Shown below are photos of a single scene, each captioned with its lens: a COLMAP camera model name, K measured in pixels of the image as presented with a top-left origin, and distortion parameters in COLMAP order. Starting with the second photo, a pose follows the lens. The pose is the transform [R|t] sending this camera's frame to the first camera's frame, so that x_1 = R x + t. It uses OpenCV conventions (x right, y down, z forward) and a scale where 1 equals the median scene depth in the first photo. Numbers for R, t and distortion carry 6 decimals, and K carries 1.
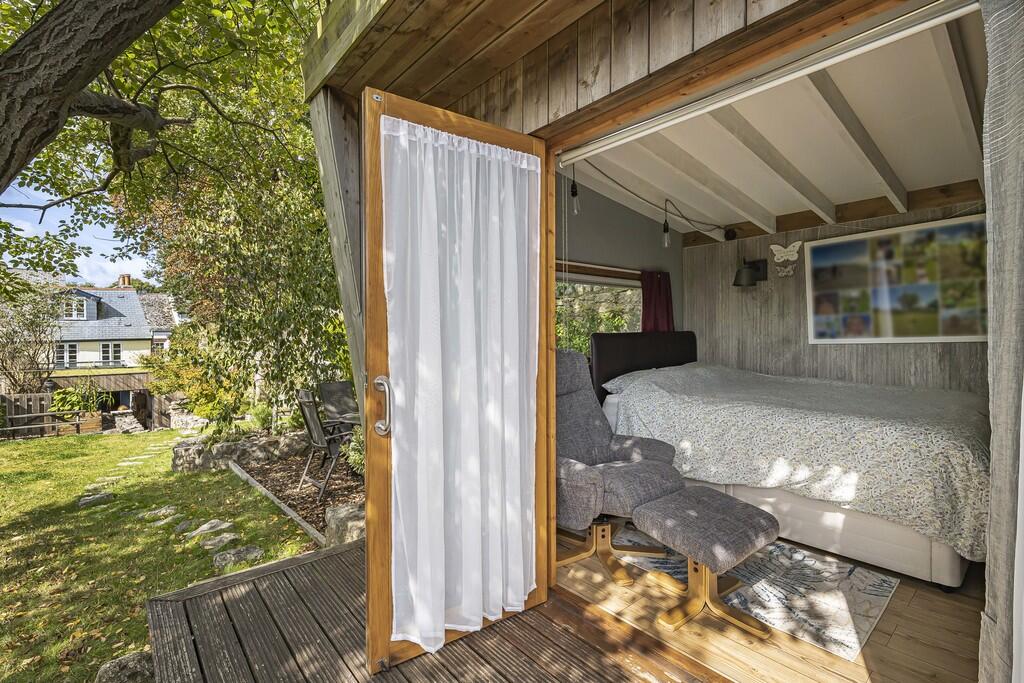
lens RADIAL K [[455.0, 0, 511.1], [0, 455.0, 342.1], [0, 0, 1]] dist [-0.013351, -0.002716]
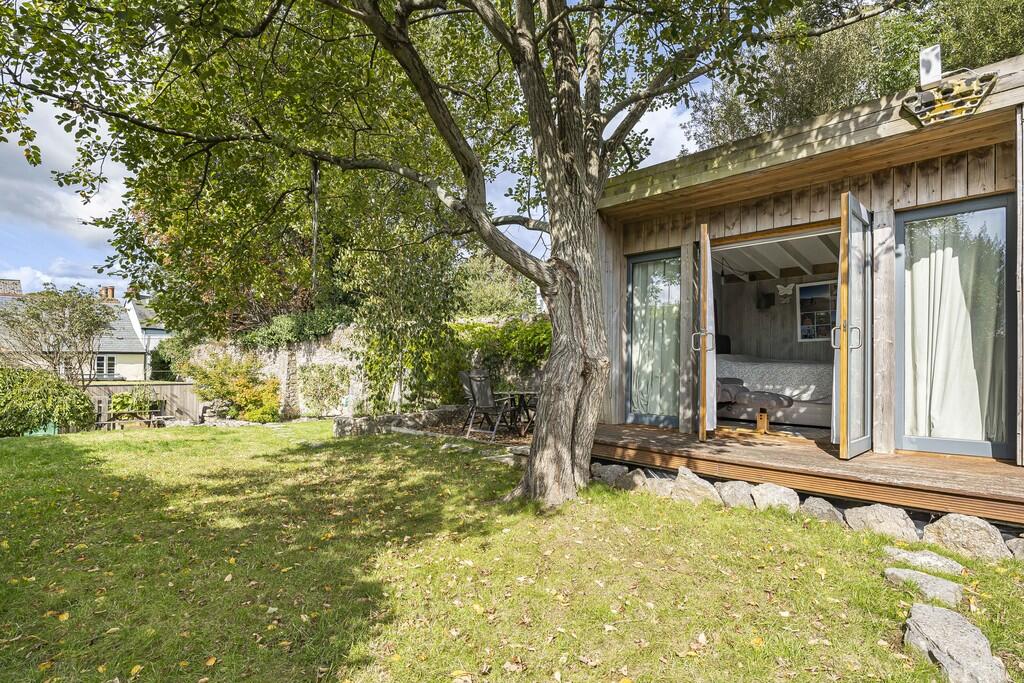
lens RADIAL K [[476.8, 0, 514.7], [0, 476.8, 361.5], [0, 0, 1]] dist [-0.030996, 0.000327]
pose [[0.997554, 0.021295, 0.066574, -0.541255], [-0.020128, 0.999633, -0.018147, 0.130048], [-0.066936, 0.016762, 0.997616, -0.728459]]
